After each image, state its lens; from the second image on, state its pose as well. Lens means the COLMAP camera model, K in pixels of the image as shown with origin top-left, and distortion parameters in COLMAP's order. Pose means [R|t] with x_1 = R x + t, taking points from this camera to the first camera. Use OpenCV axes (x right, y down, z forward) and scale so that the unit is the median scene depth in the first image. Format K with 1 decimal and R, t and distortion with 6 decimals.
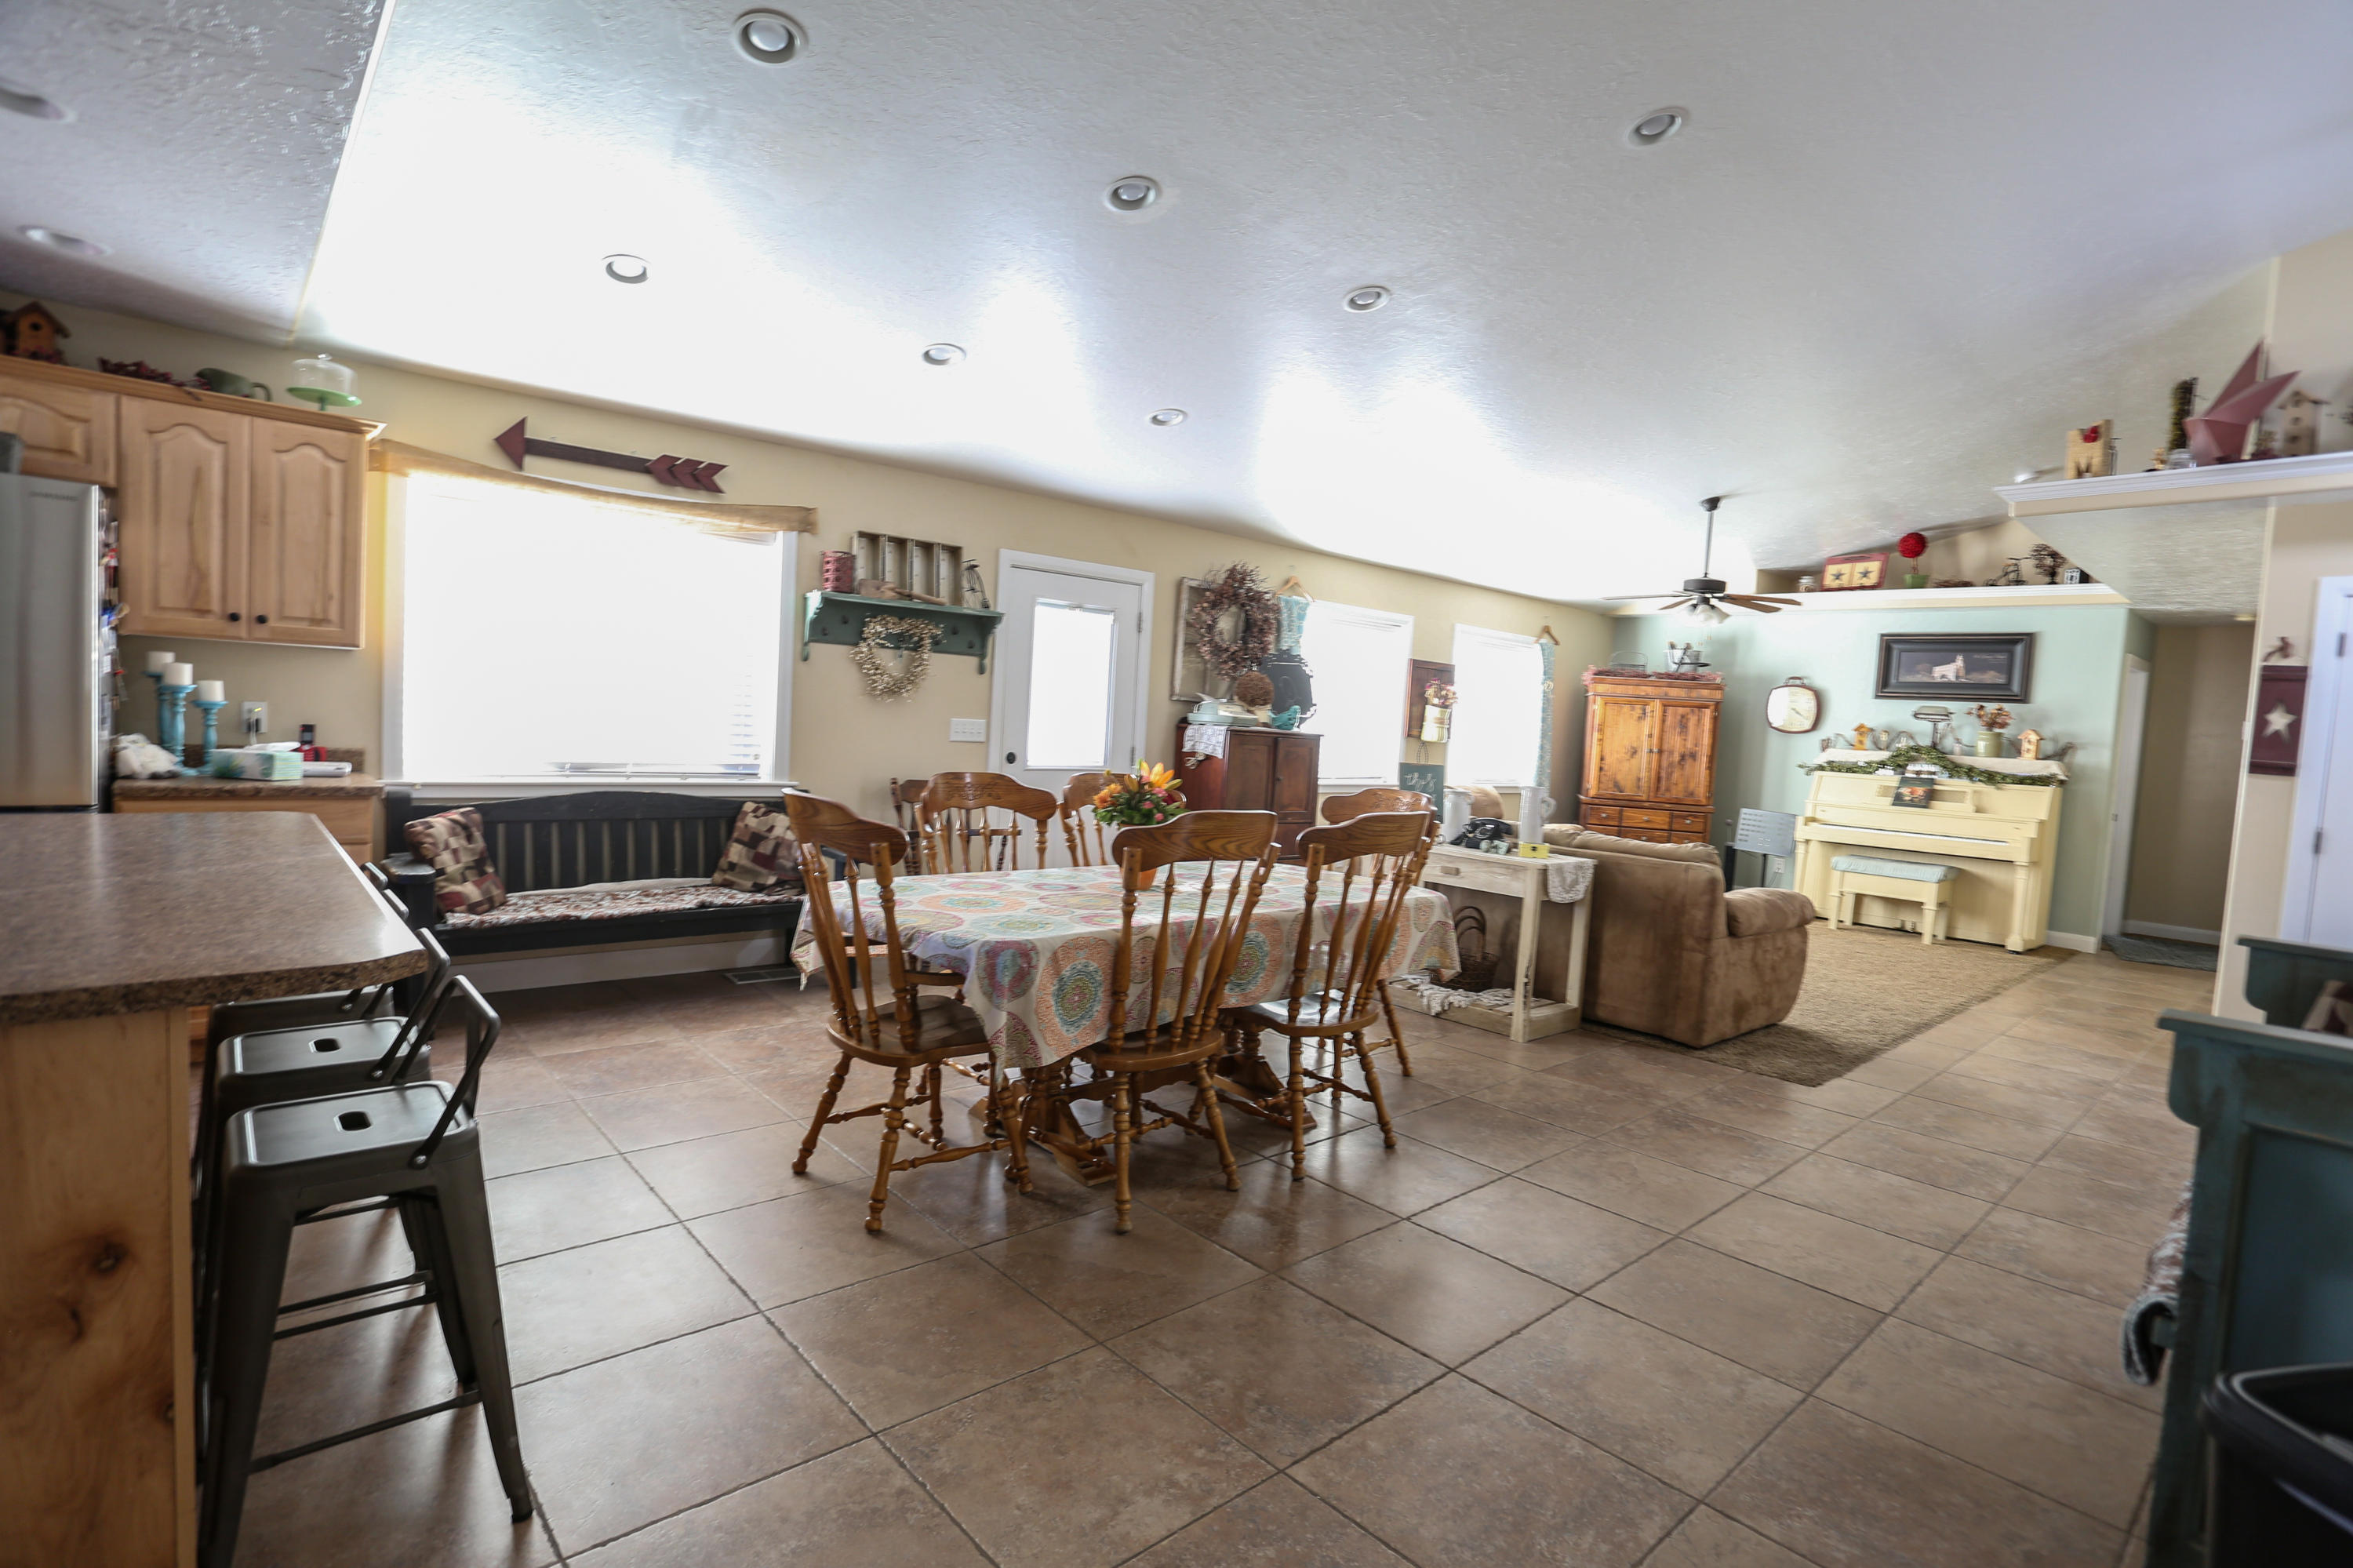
lens RADIAL K [[1184.8, 0, 1172.1], [0, 1184.8, 782.1], [0, 0, 1]] dist [-0.021233, 0.011527]
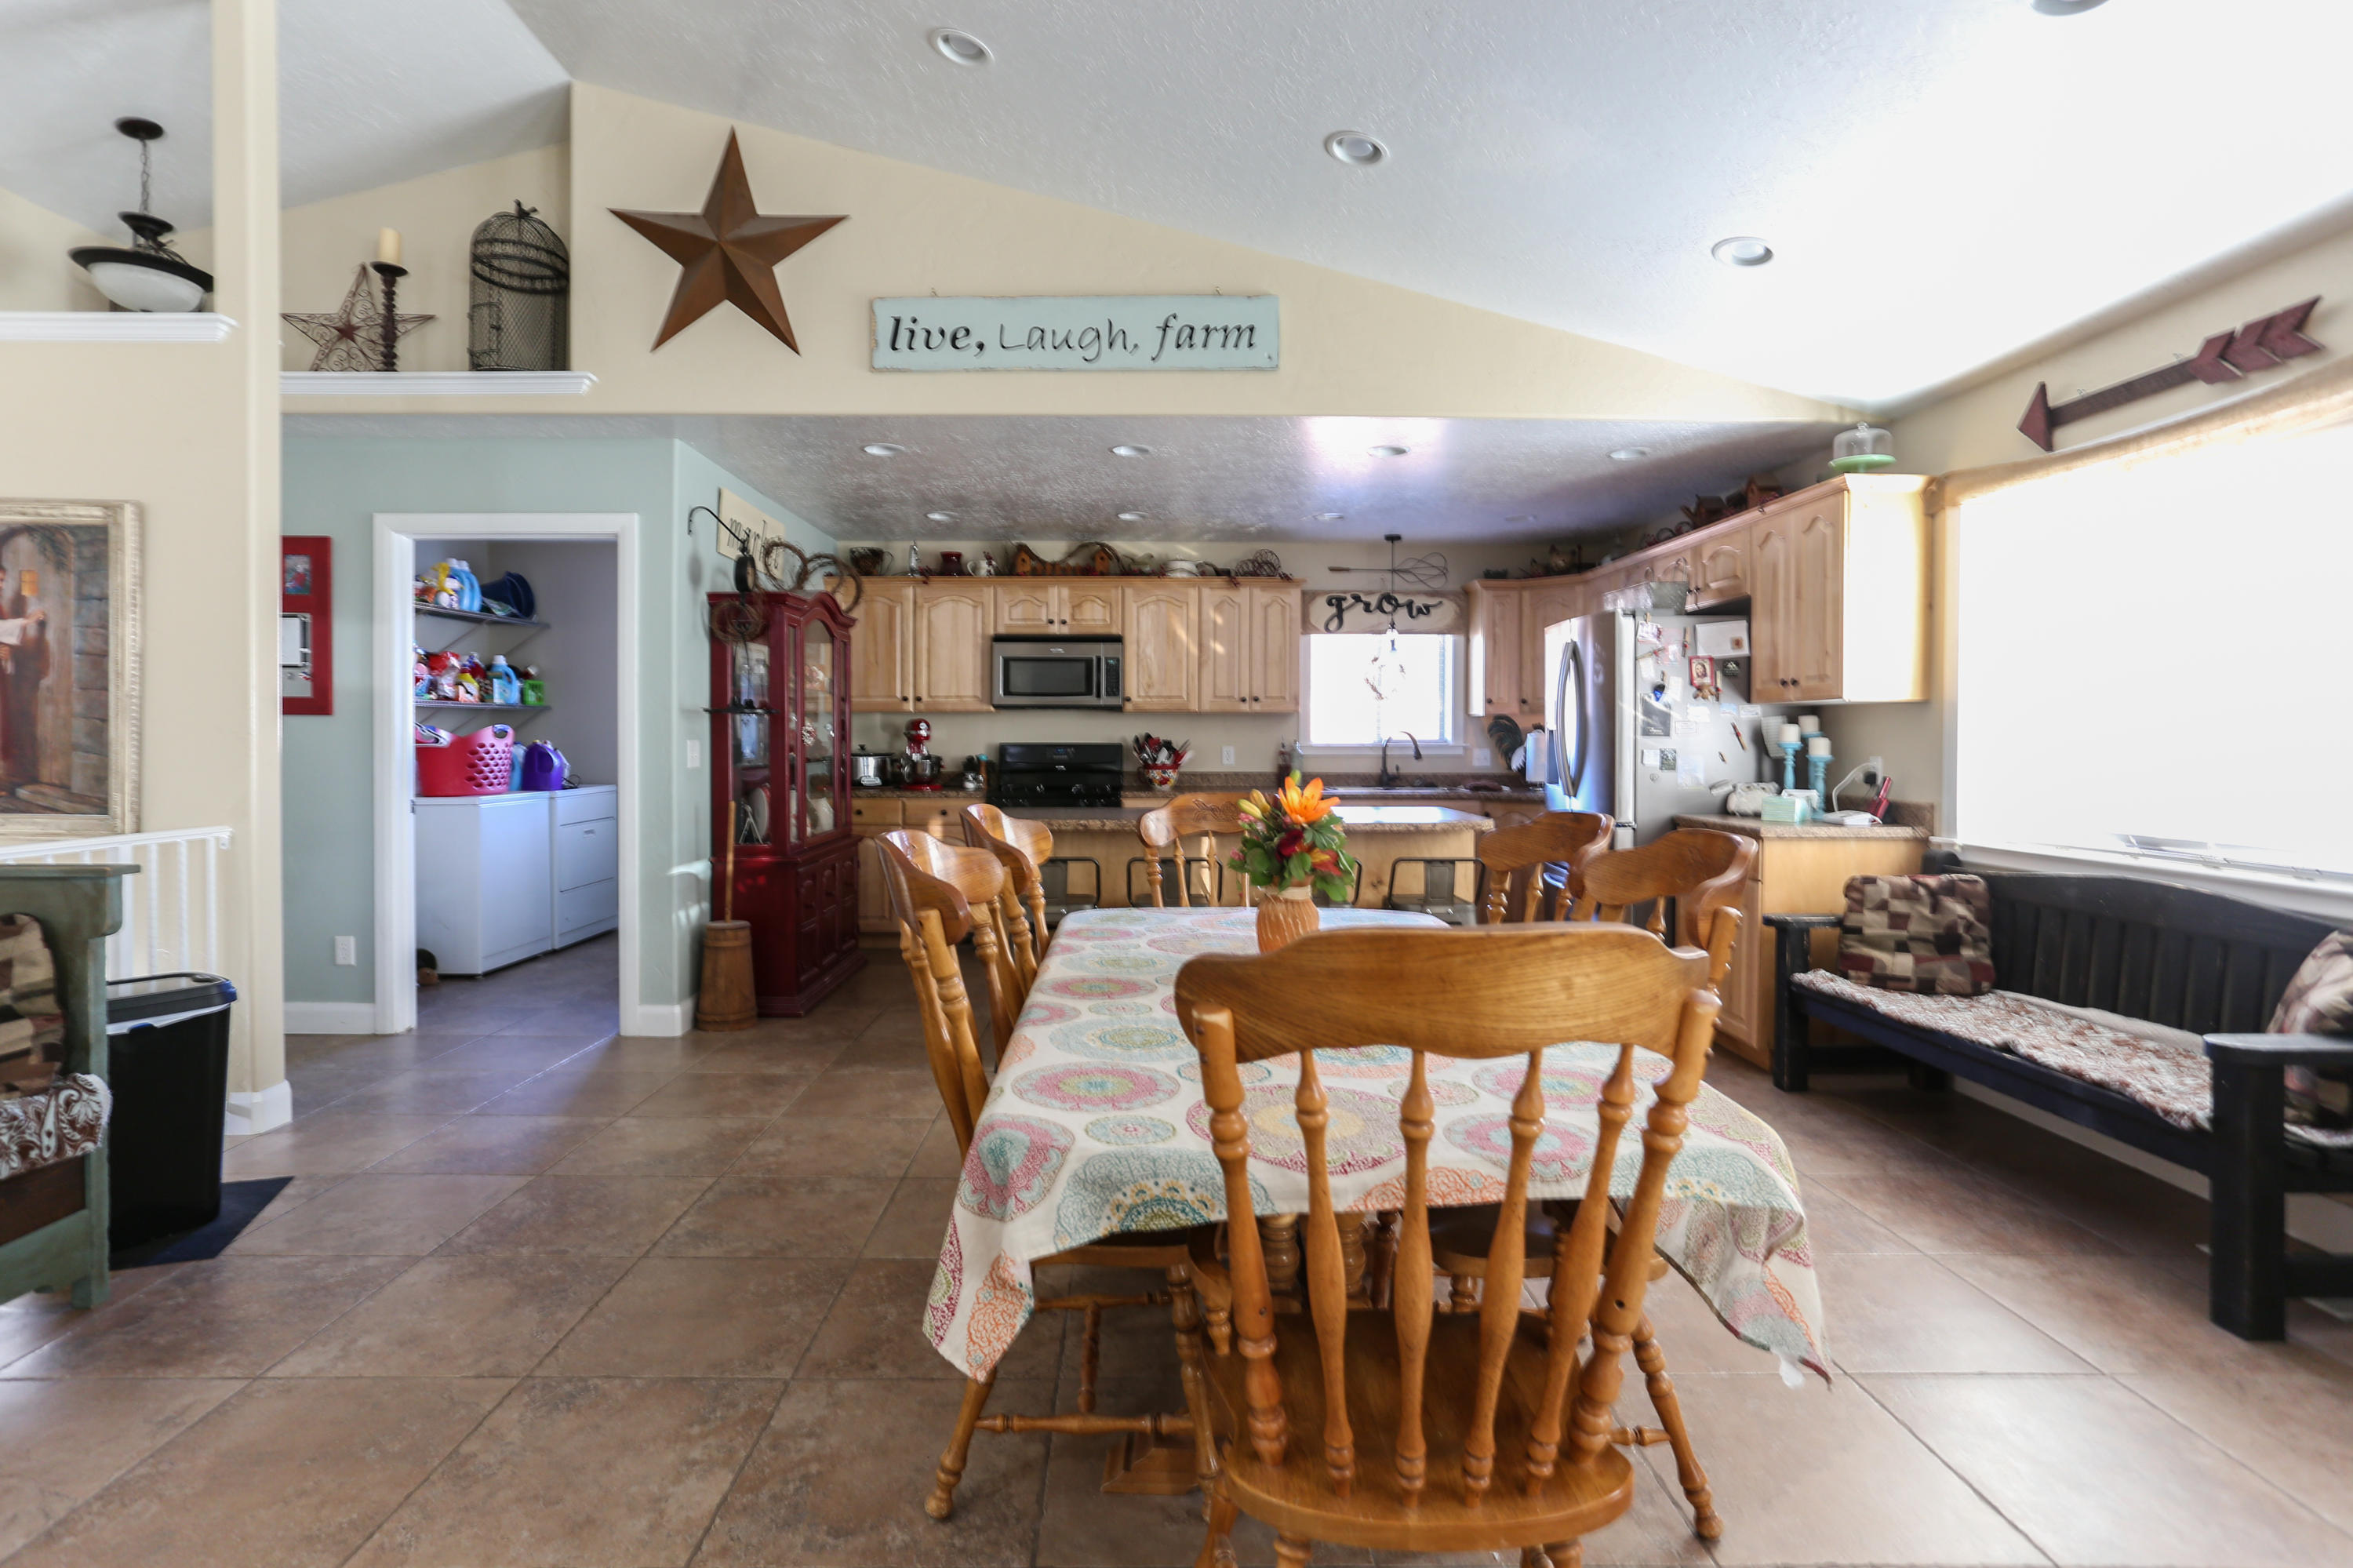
lens RADIAL K [[1184.8, 0, 1149.1], [0, 1184.8, 735.5], [0, 0, 1]] dist [-0.021233, 0.011527]
pose [[-0.670220, -0.058138, -0.739882, 0.226563], [-0.084915, 0.996387, -0.001373, -0.014750], [0.737289, 0.061907, -0.672735, 0.606320]]
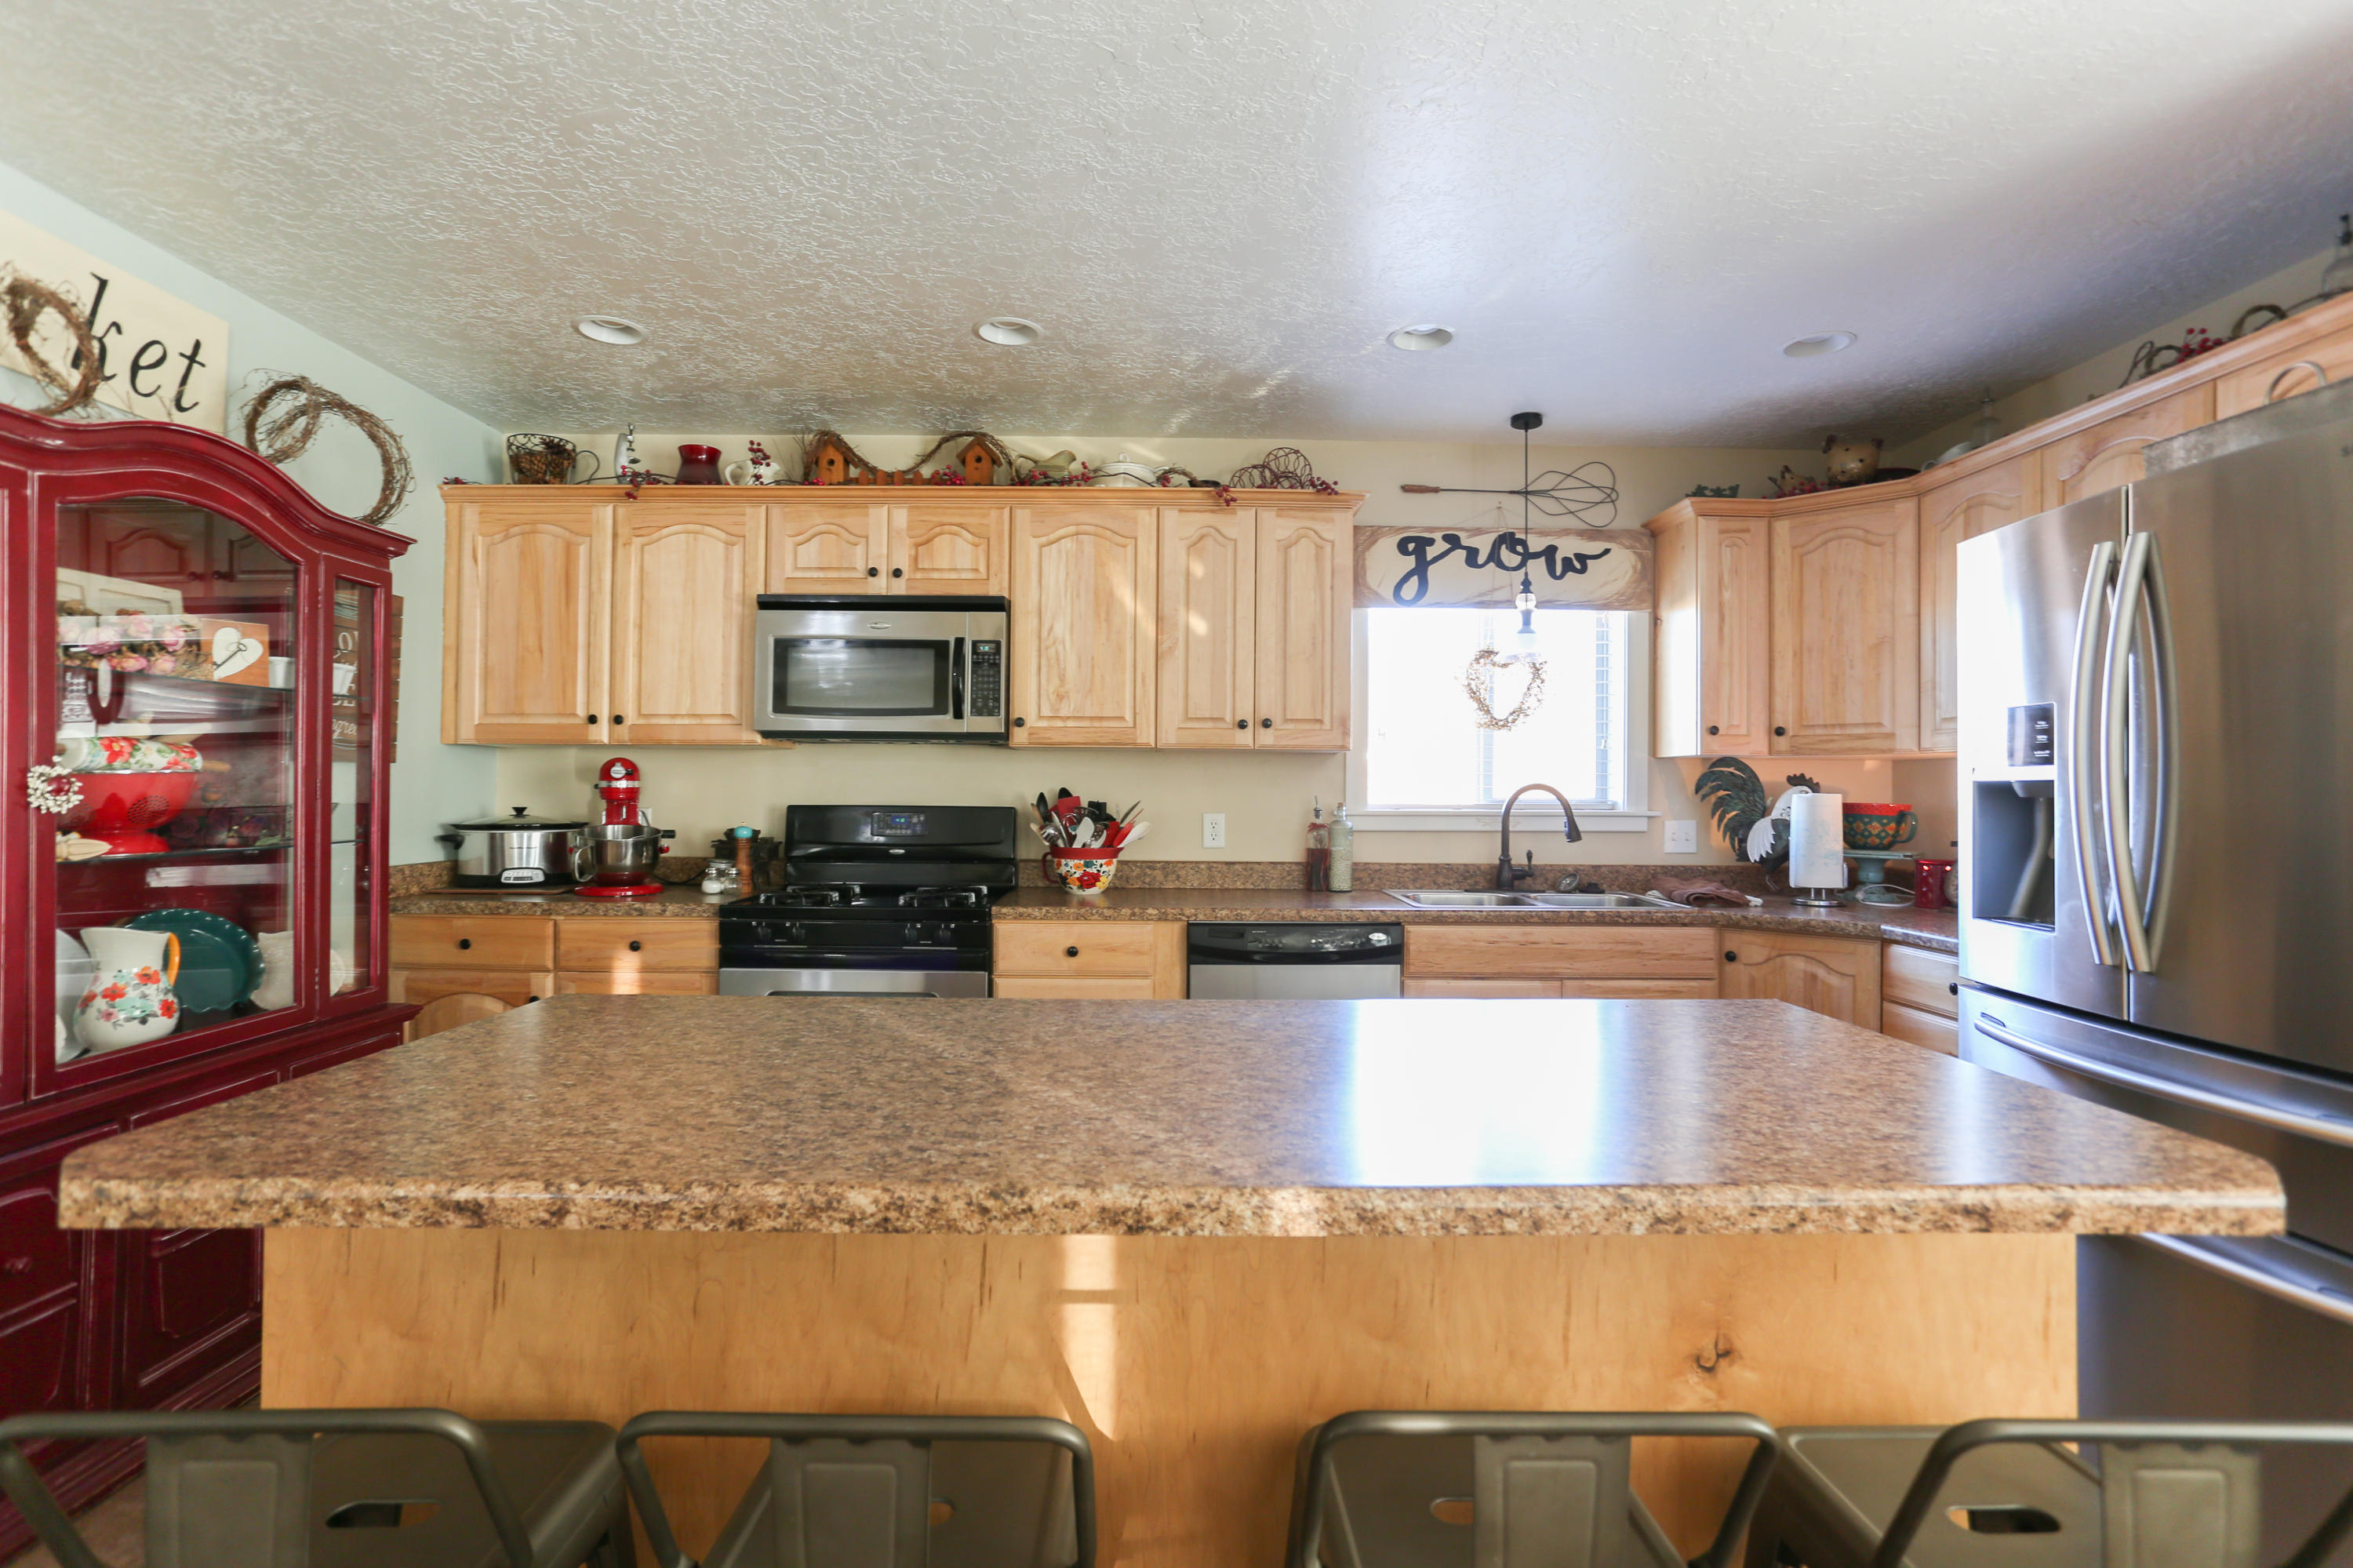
lens RADIAL K [[1136.6, 0, 1170.2], [0, 1136.6, 780.6], [0, 0, 1]] dist [-0.023390, 0.001295]
pose [[-0.665161, -0.068891, -0.743515, -0.103730], [-0.090439, 0.995837, -0.011362, -0.018867], [0.741203, 0.059685, -0.668623, 0.355949]]
